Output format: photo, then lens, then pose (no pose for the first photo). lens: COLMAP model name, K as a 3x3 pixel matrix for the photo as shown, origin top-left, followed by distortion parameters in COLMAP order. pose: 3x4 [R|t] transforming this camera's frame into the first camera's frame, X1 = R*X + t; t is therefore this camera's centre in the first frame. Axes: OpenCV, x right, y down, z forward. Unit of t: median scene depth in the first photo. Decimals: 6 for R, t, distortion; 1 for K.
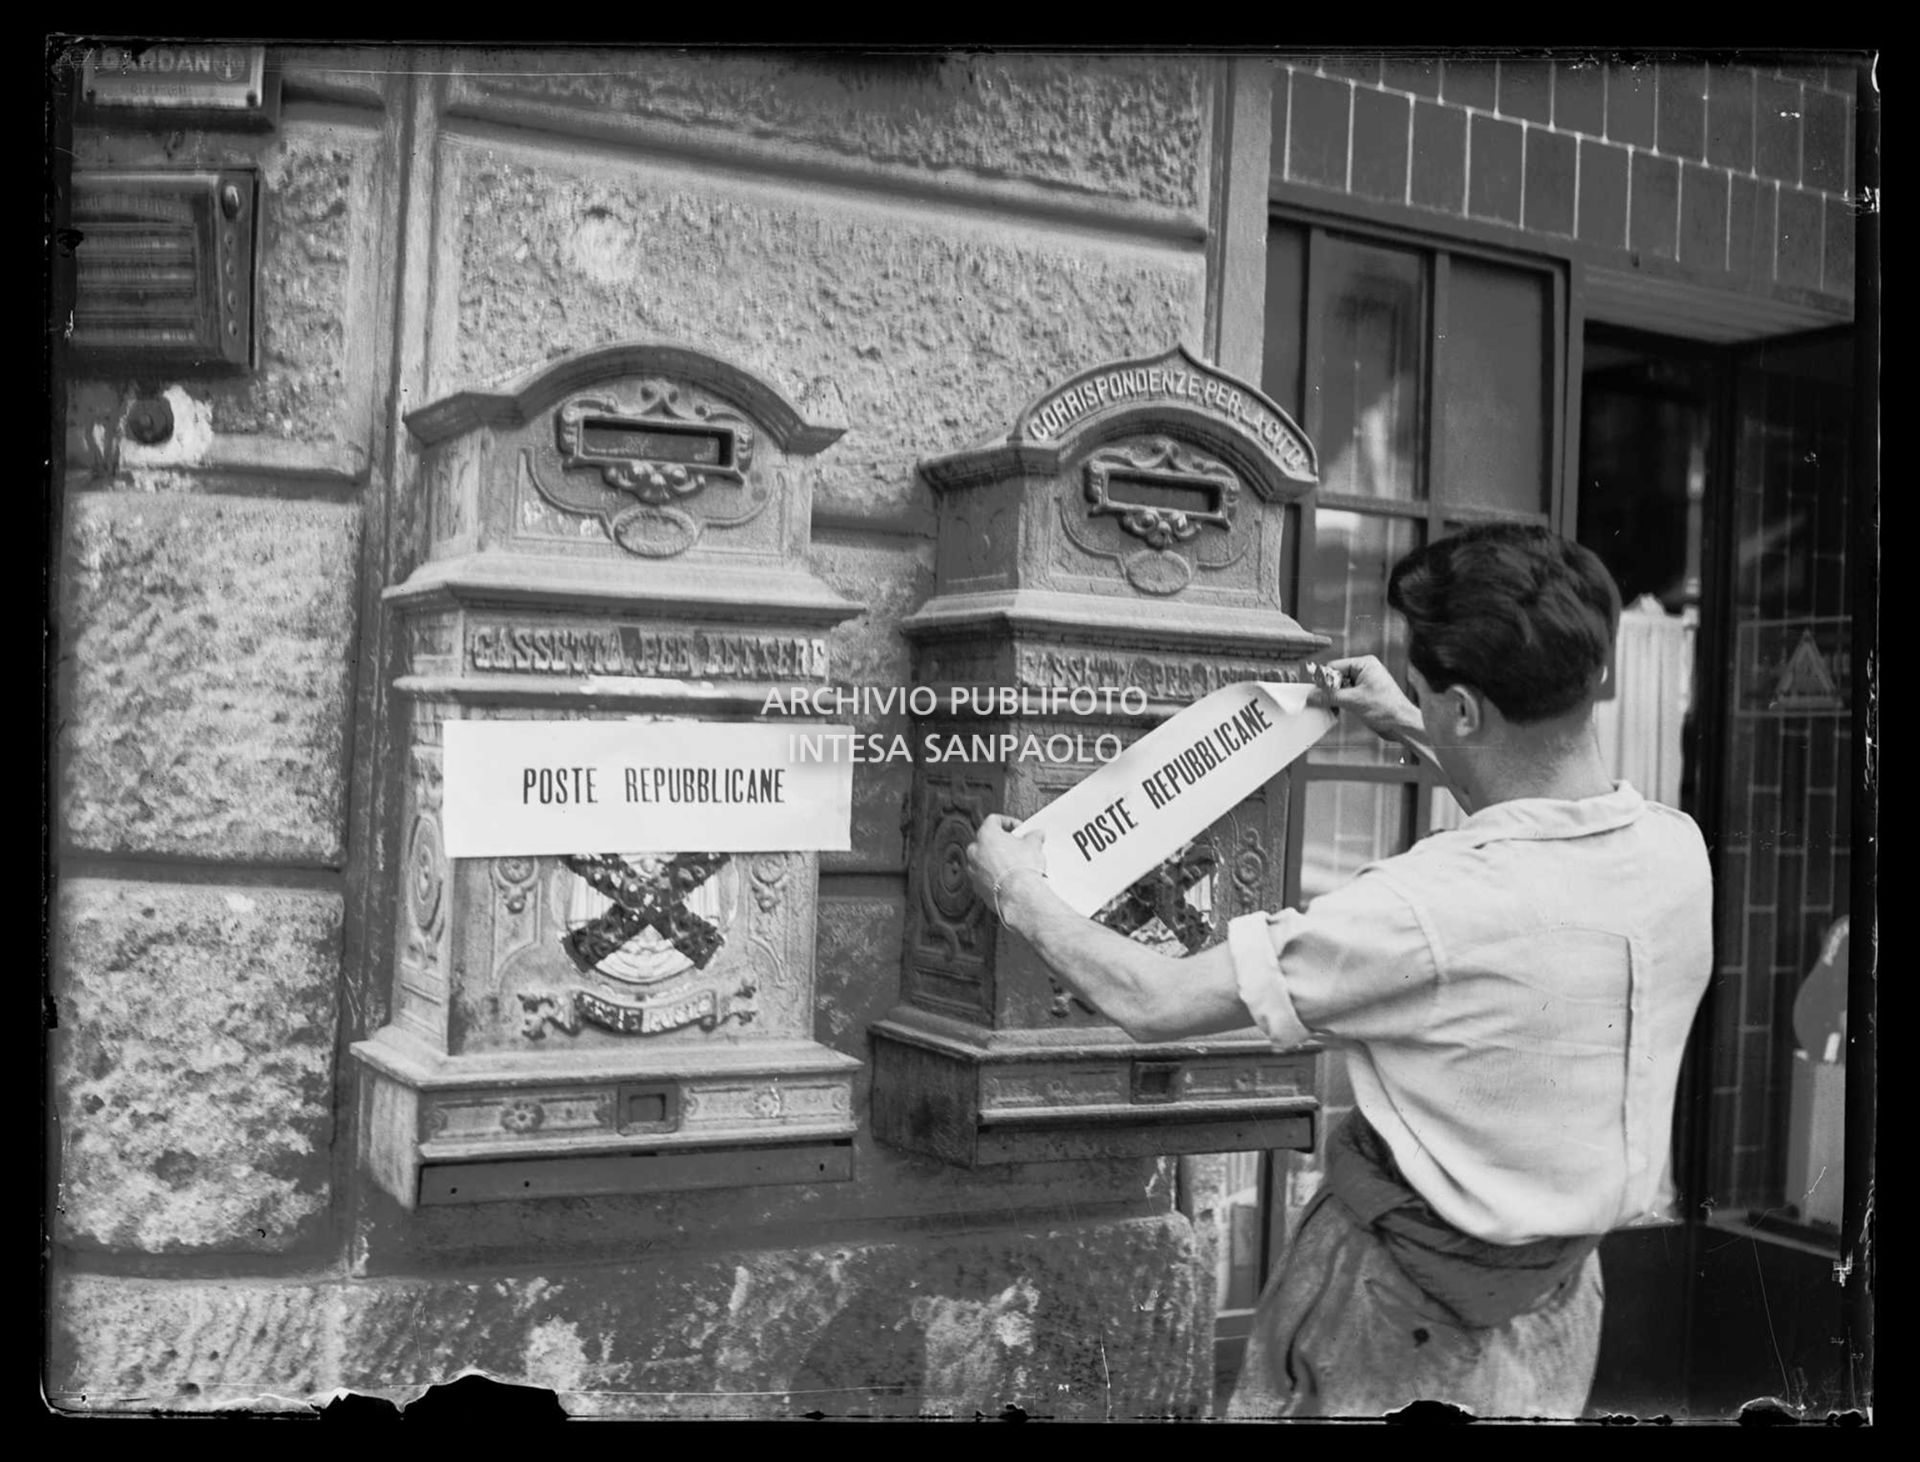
lens RADIAL K [[2140.2, 0, 960.0], [0, 2140.2, 731.0], [0, 0, 1]] dist [-0.021948, -0.050884]
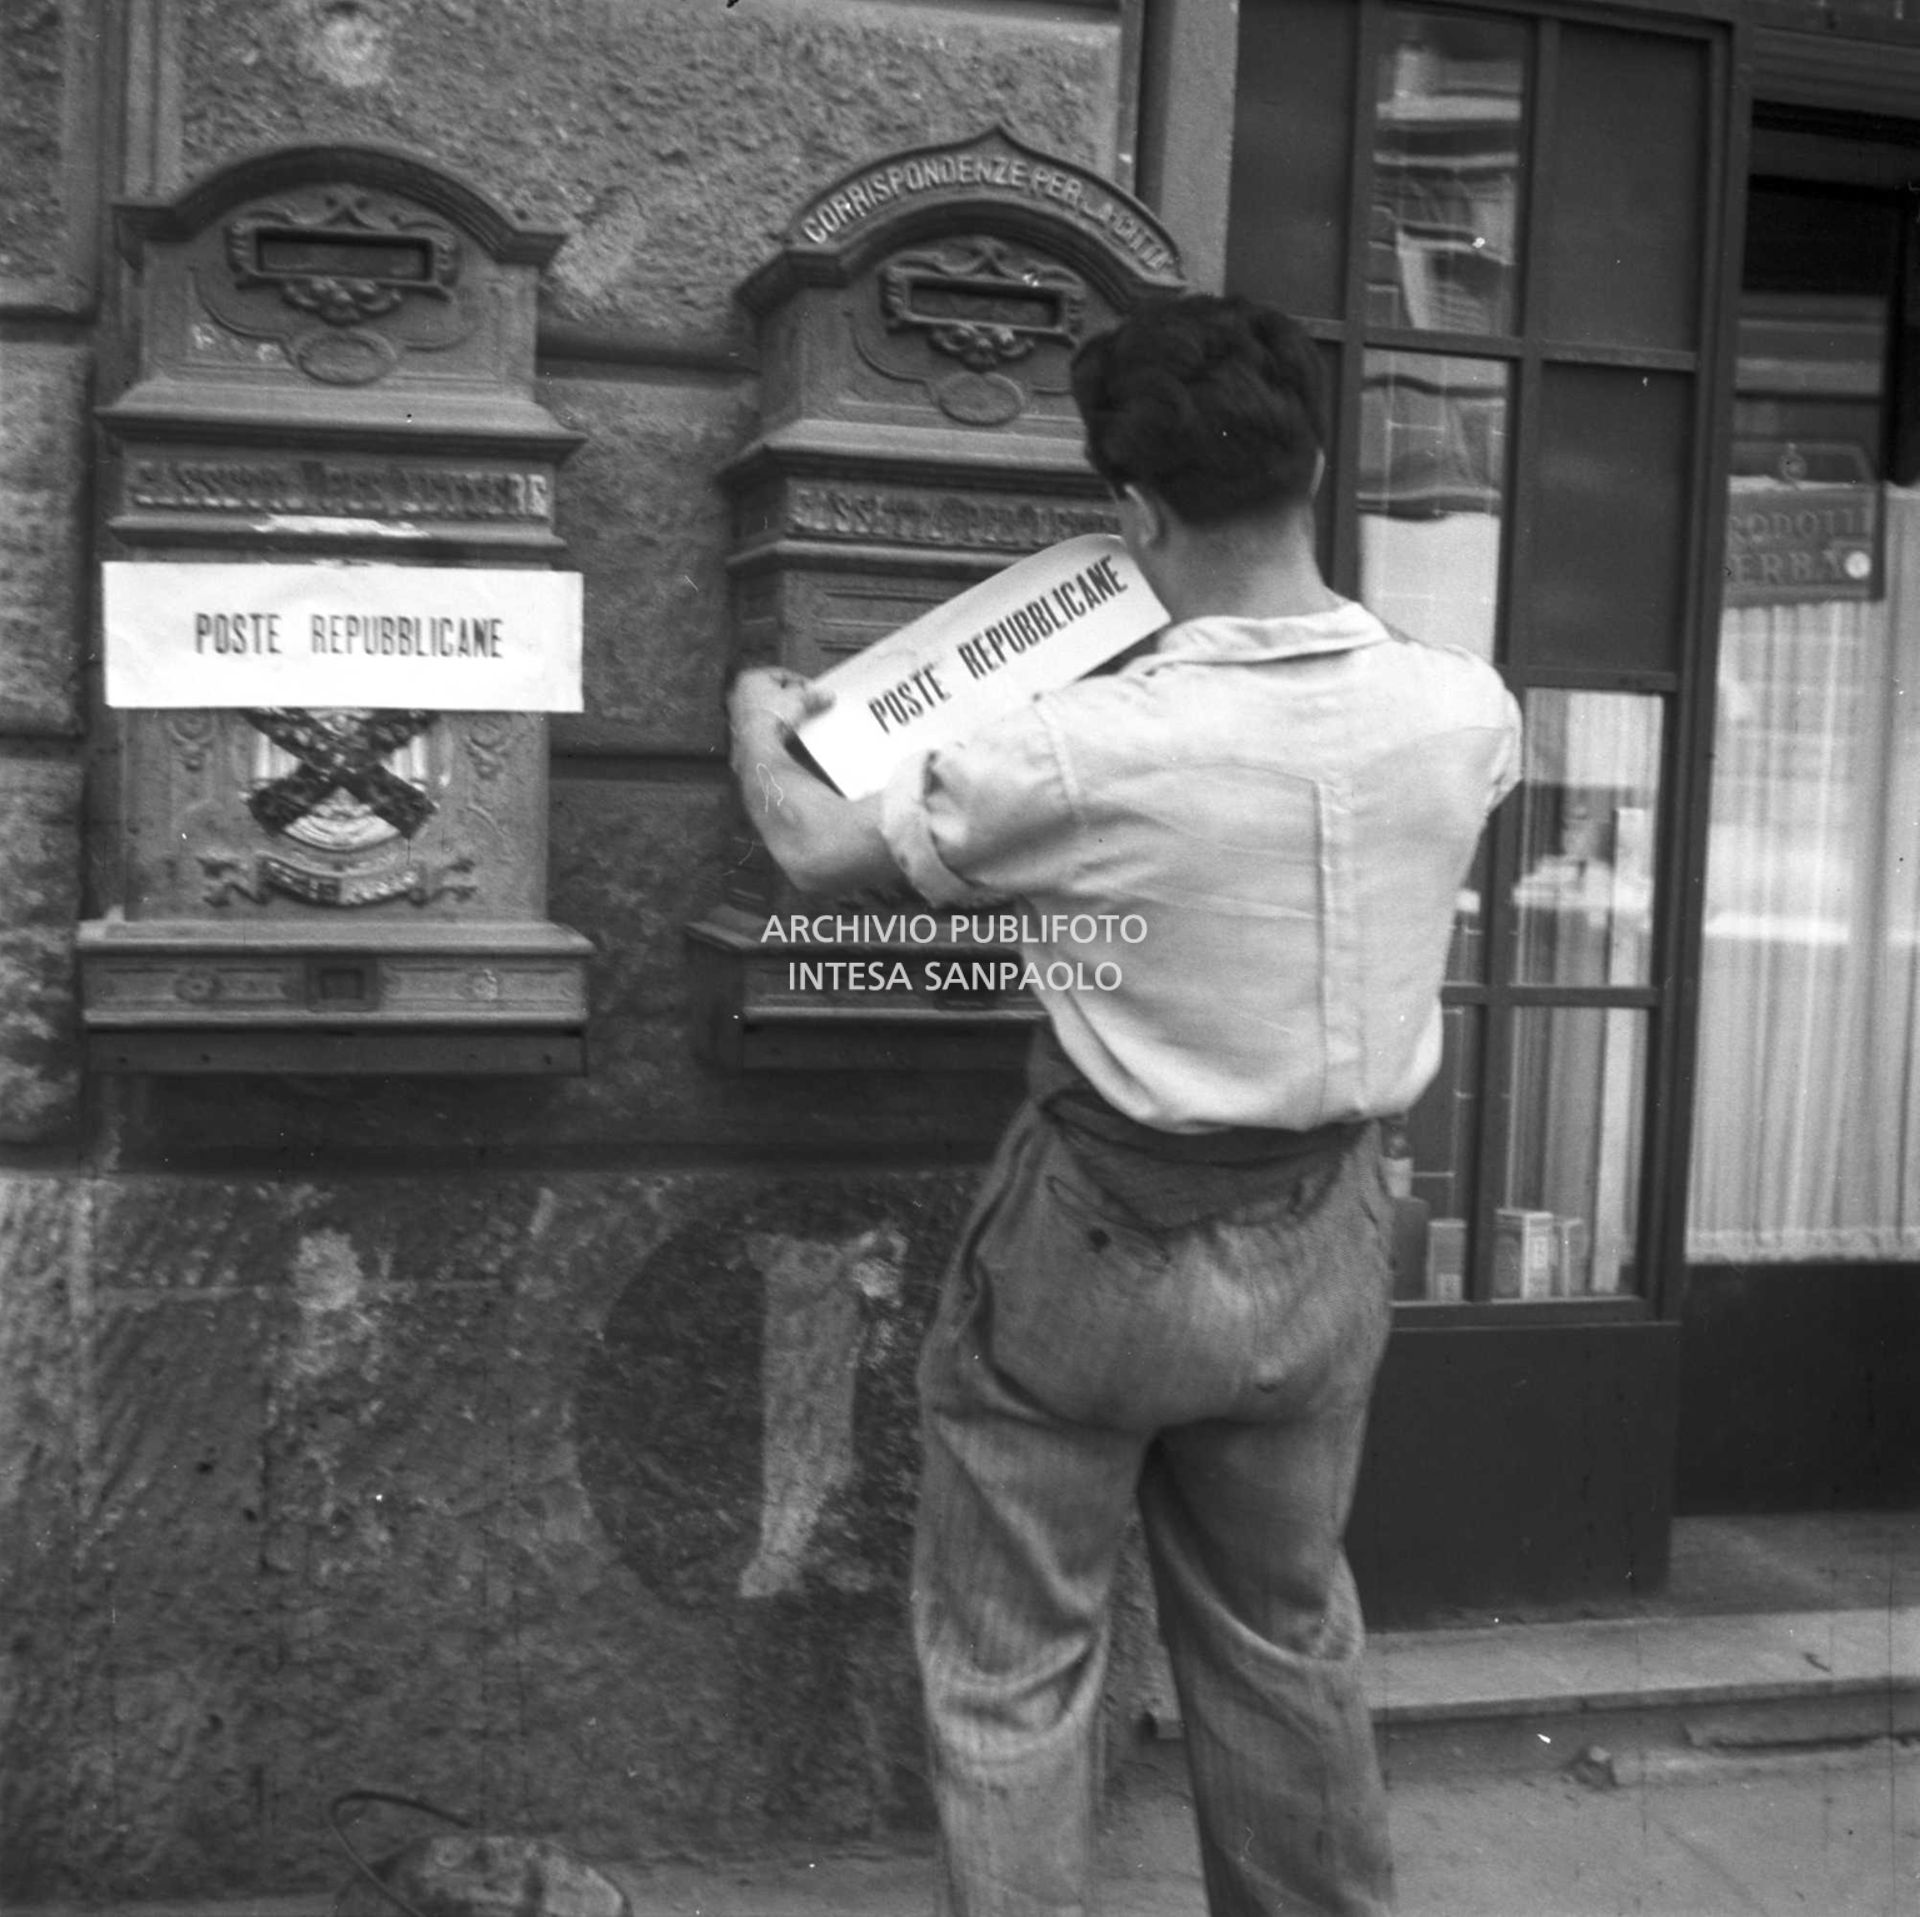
lens RADIAL K [[2627.0, 0, 960.0], [0, 2627.0, 958.5], [0, 0, 1]] dist [0.014695, -0.127335]
pose [[0.977270, 0.012200, -0.211649, 0.335370], [0.004983, 0.996745, 0.080464, 0.070147], [0.211942, -0.079690, 0.974028, -0.050116]]
